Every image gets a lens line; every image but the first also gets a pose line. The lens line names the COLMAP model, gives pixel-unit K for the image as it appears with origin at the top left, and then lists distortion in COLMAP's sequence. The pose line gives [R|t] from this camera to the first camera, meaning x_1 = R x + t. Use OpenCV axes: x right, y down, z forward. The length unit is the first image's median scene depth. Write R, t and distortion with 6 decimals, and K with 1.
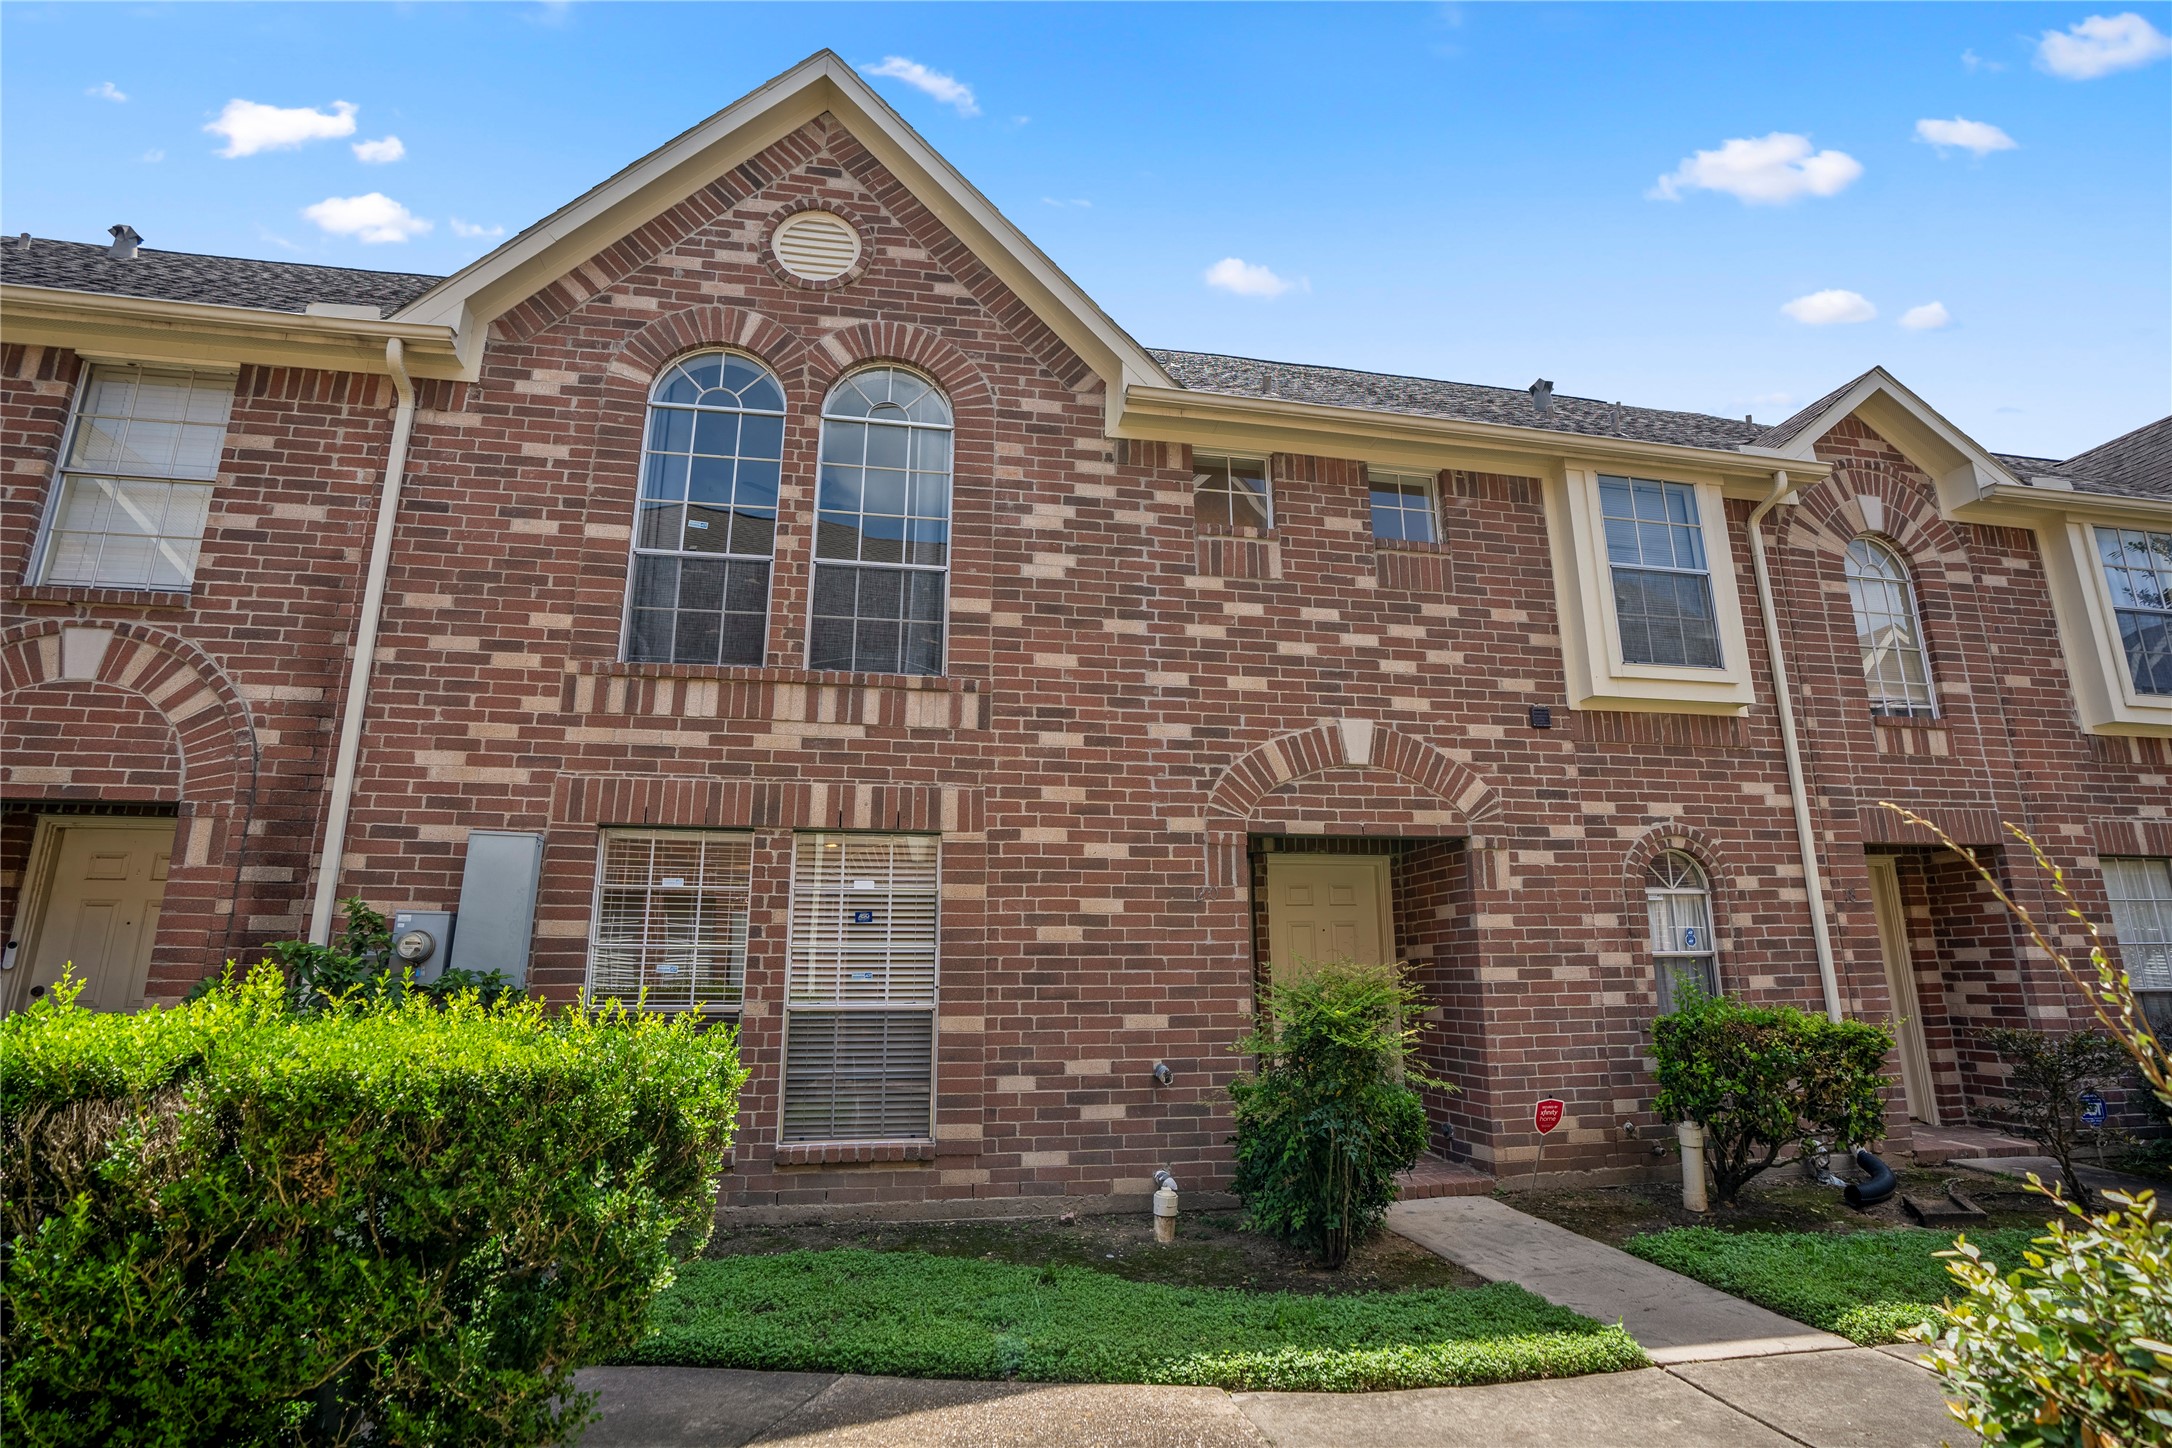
lens RADIAL K [[1051.9, 0, 1082.0], [0, 1051.9, 706.6], [0, 0, 1]] dist [-0.009189, 0.000010]
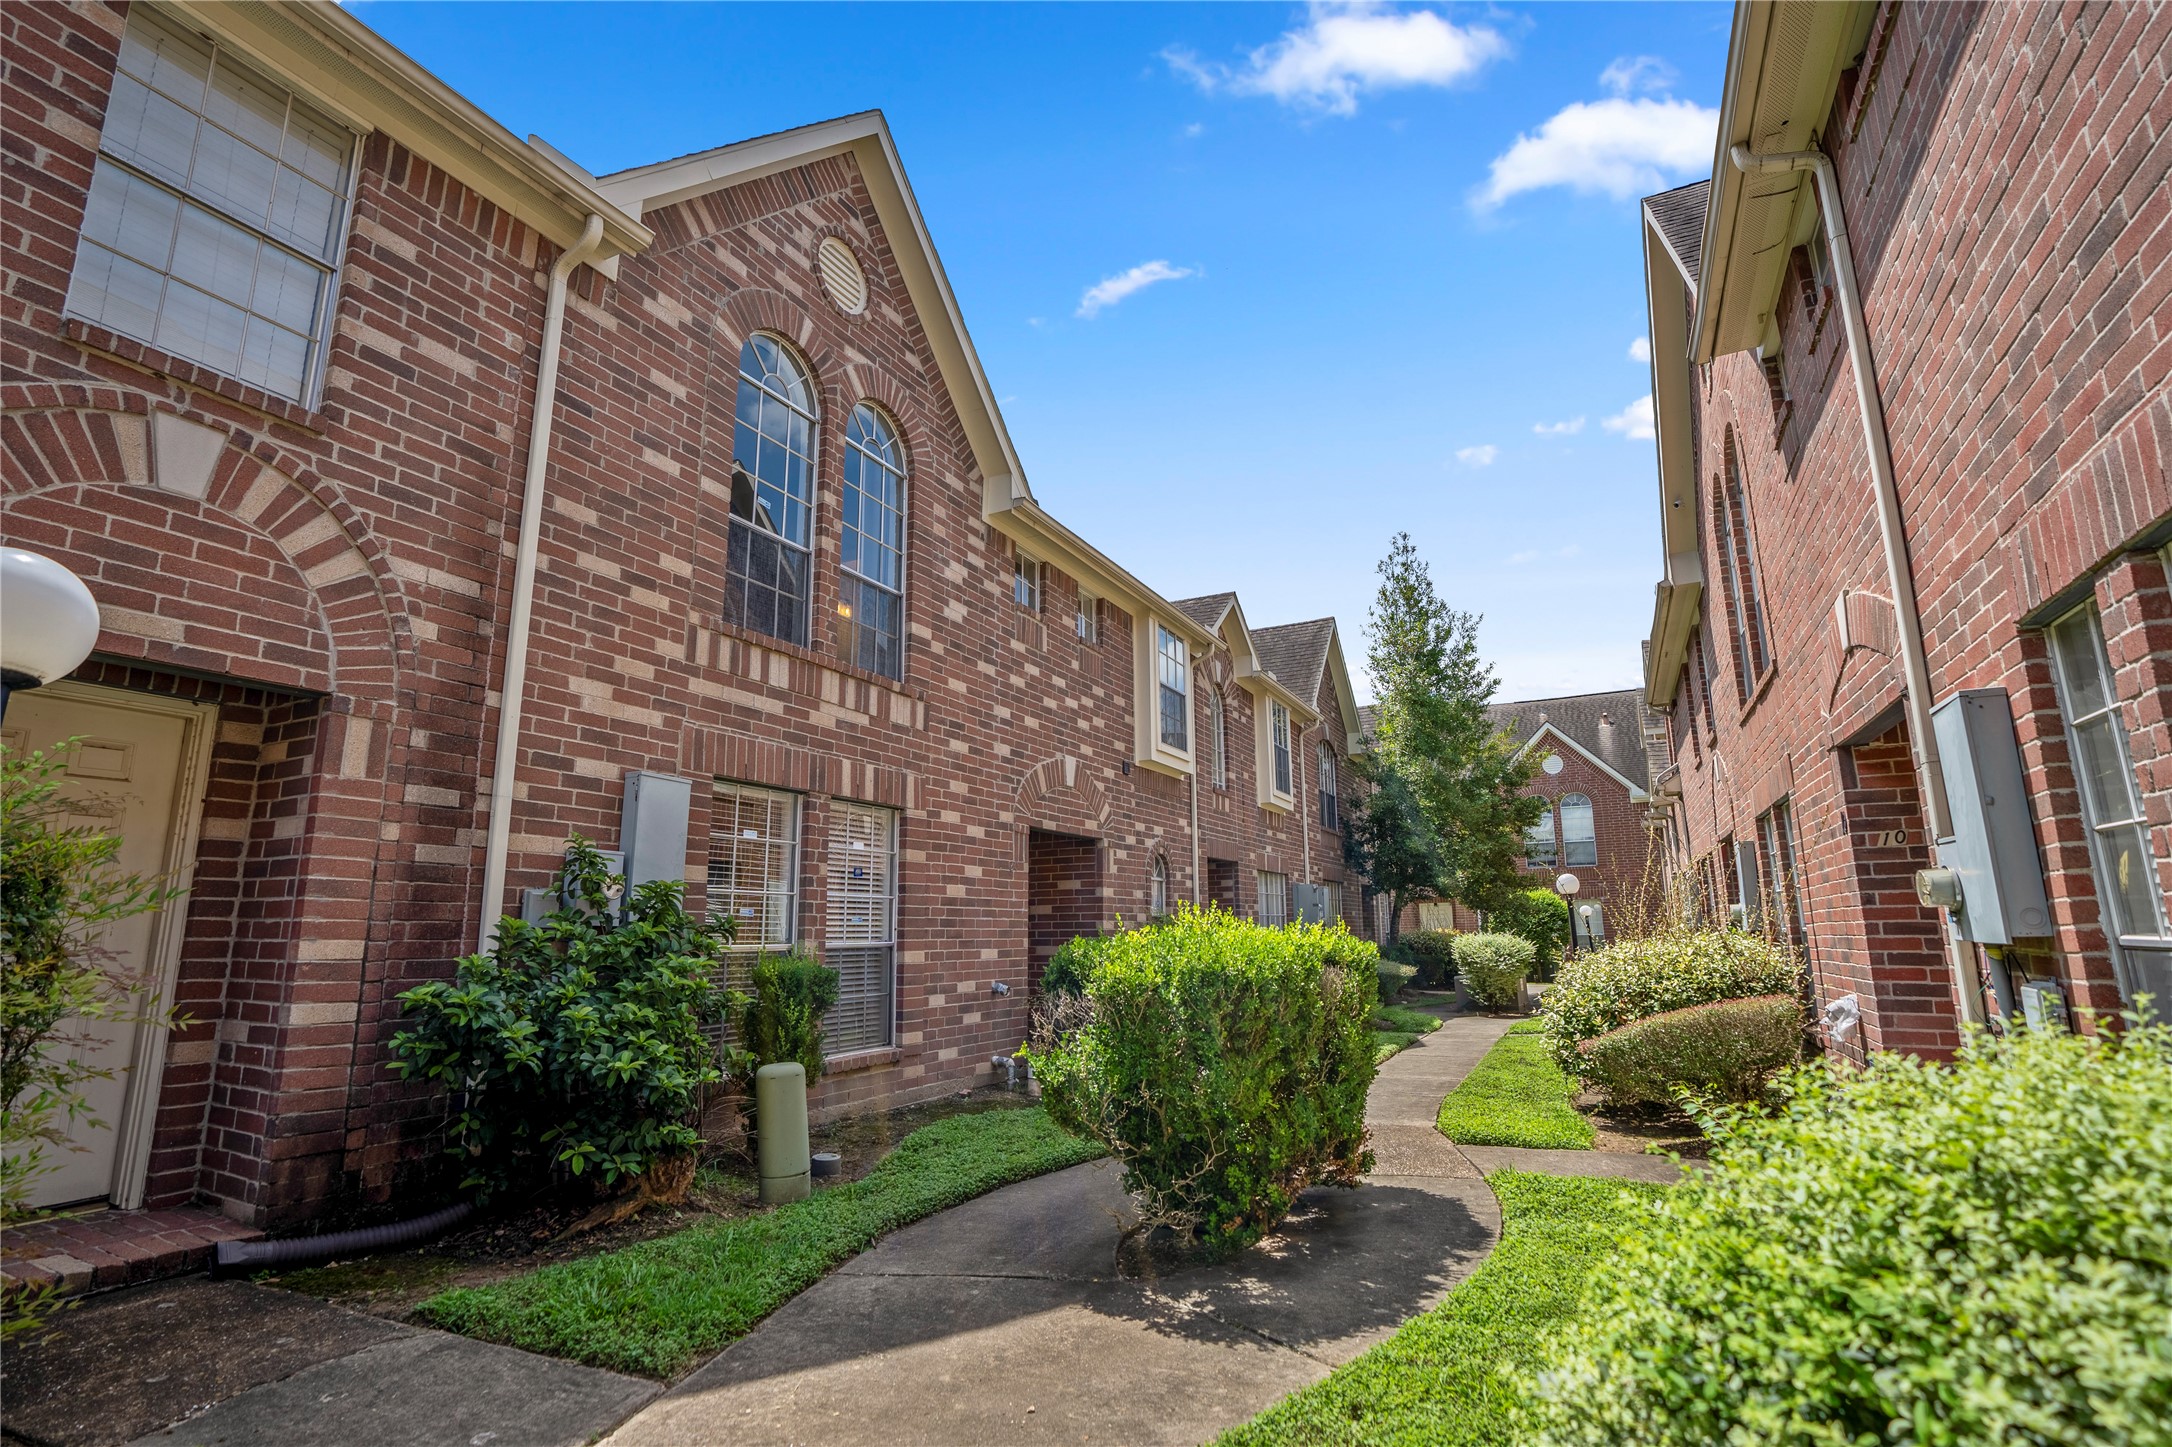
lens RADIAL K [[1051.9, 0, 1082.0], [0, 1051.9, 706.1], [0, 0, 1]] dist [-0.009189, 0.000010]
pose [[0.587843, 0.166602, 0.791634, -1.063023], [-0.188851, 0.979788, -0.065965, 0.042657], [-0.786623, -0.110724, 0.607425, 0.077490]]
